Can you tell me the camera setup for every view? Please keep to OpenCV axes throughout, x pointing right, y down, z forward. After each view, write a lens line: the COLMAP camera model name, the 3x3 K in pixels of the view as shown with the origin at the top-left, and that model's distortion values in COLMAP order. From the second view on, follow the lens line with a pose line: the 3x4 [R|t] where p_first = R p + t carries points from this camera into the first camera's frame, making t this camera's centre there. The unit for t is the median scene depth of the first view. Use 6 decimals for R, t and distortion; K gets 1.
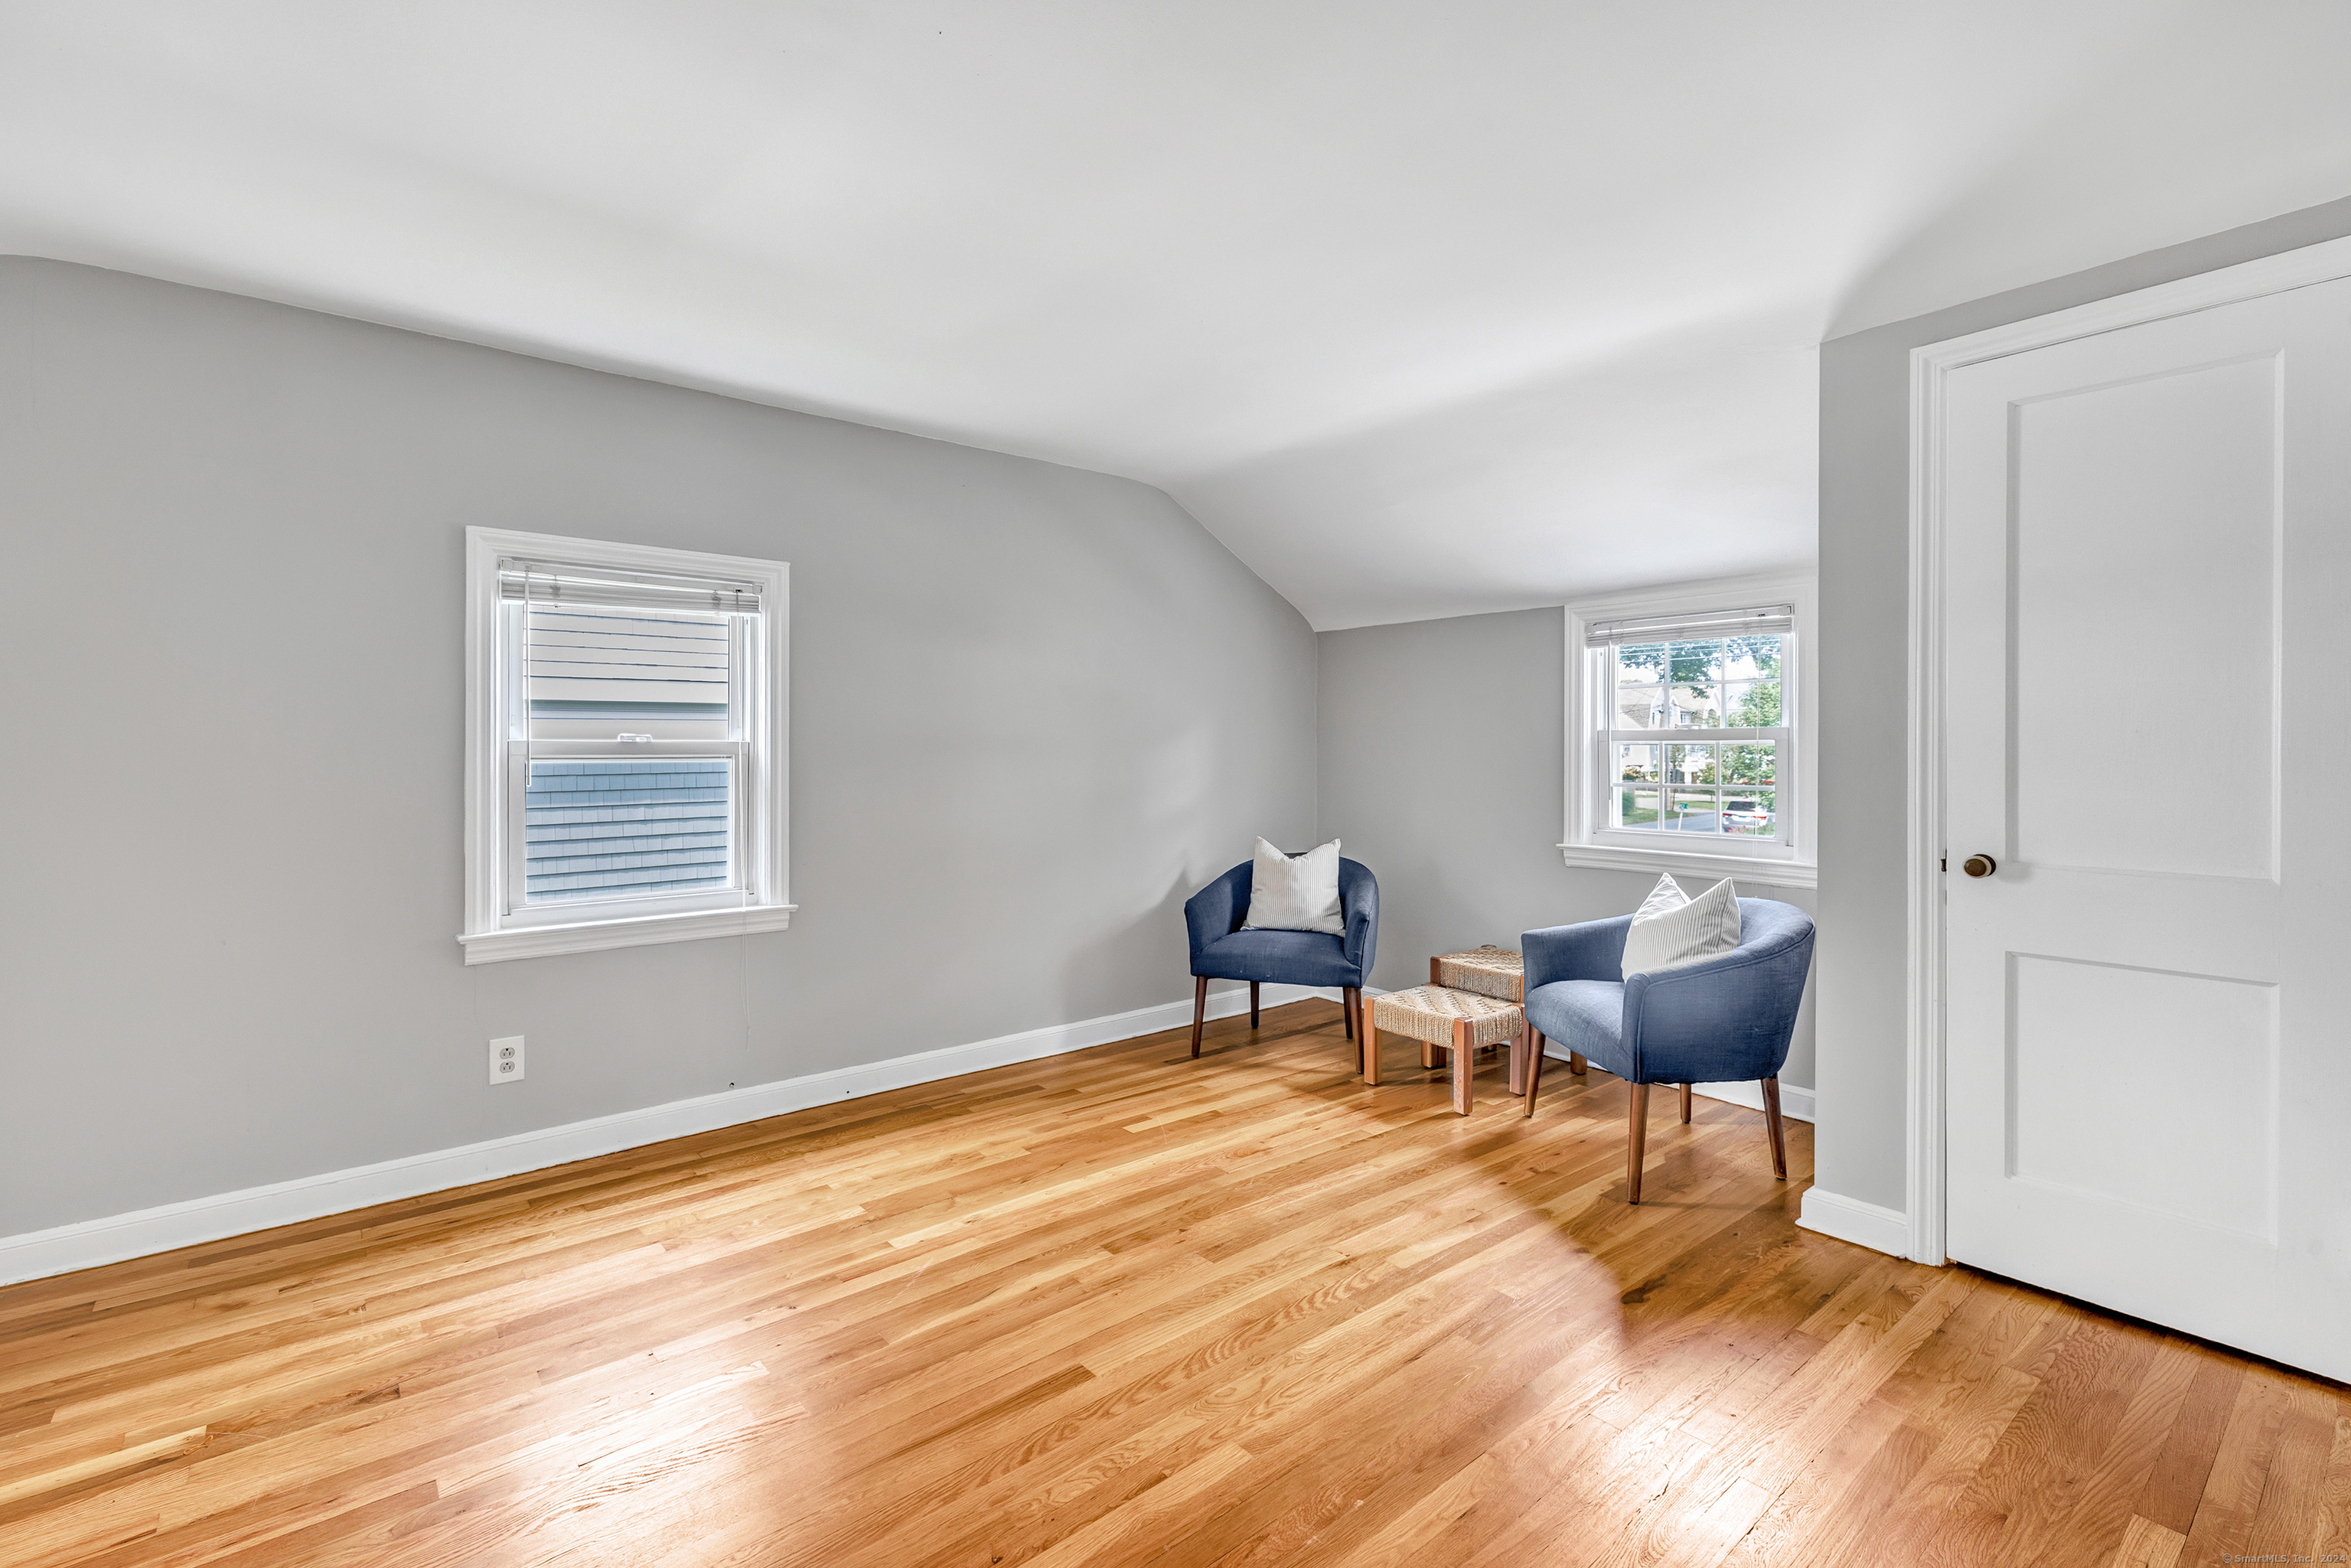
lens RADIAL K [[1037.6, 0, 1164.9], [0, 1037.6, 766.2], [0, 0, 1]] dist [-0.000842, 0.000887]
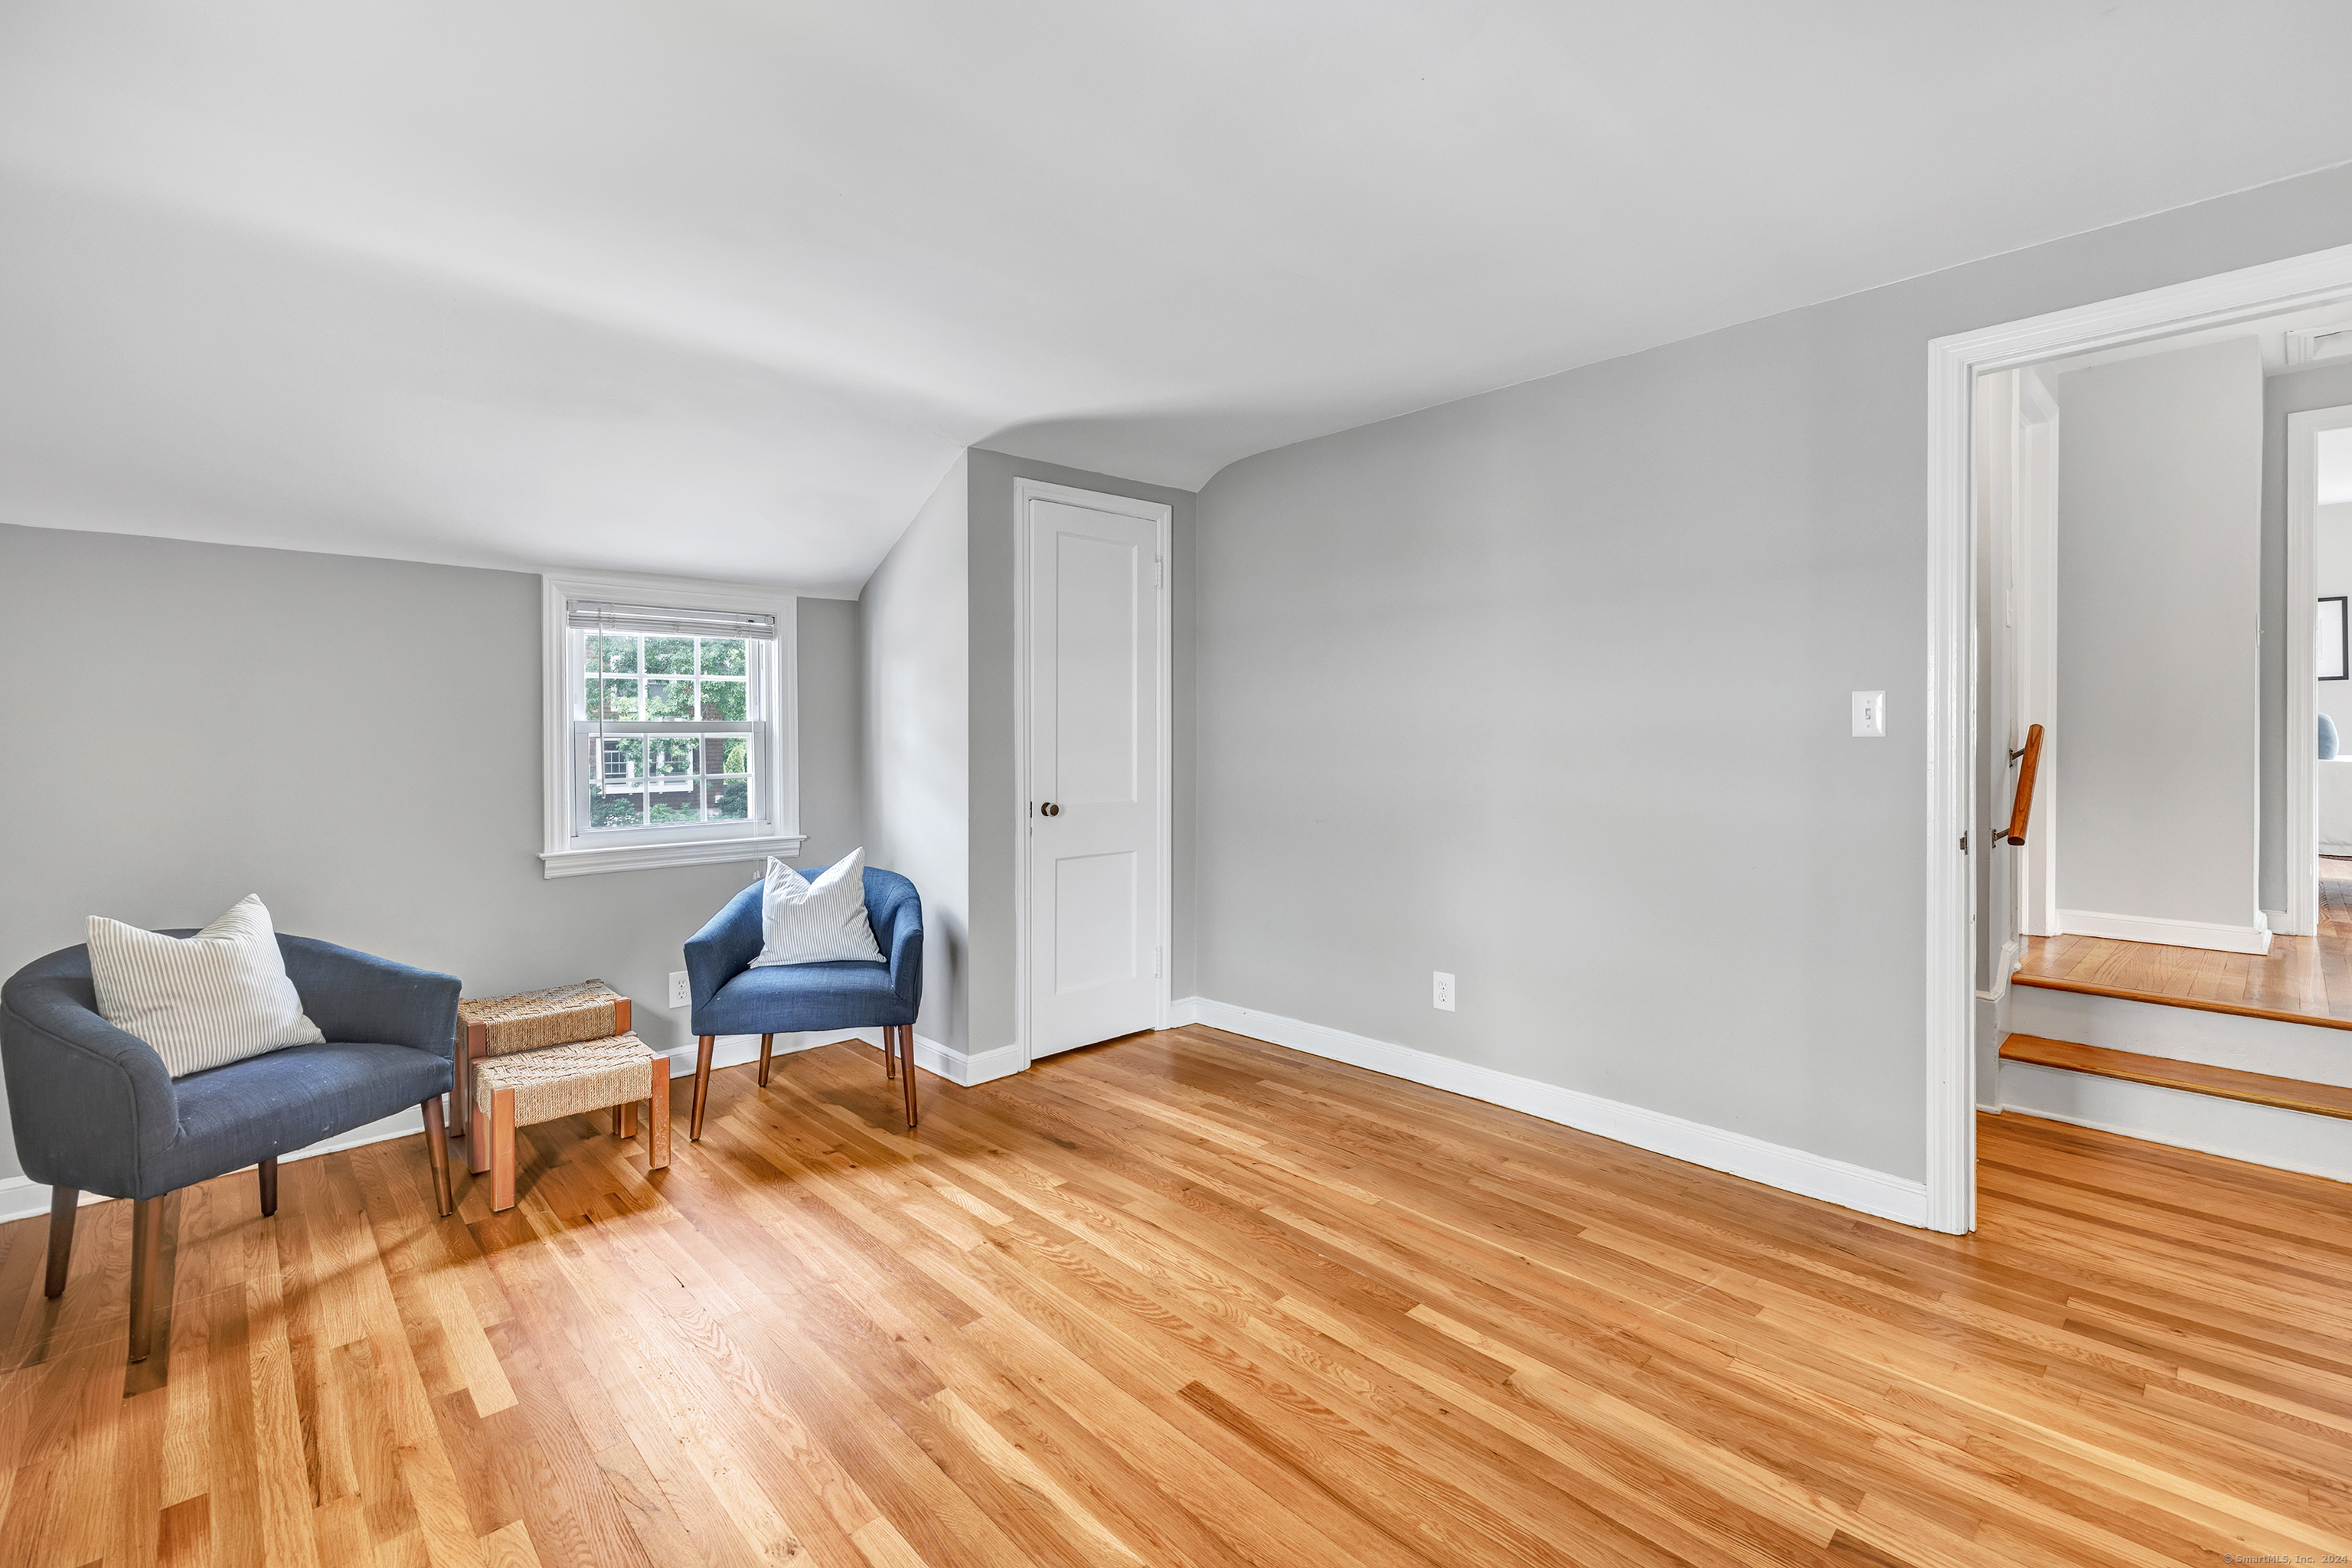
lens RADIAL K [[1038.1, 0, 1212.5], [0, 1038.1, 740.4], [0, 0, 1]] dist [-0.000842, 0.000887]
pose [[-0.089734, -0.005780, 0.995949, -0.625187], [0.025710, 0.999636, 0.008118, -0.013126], [-0.995634, 0.026334, -0.089552, 0.636361]]
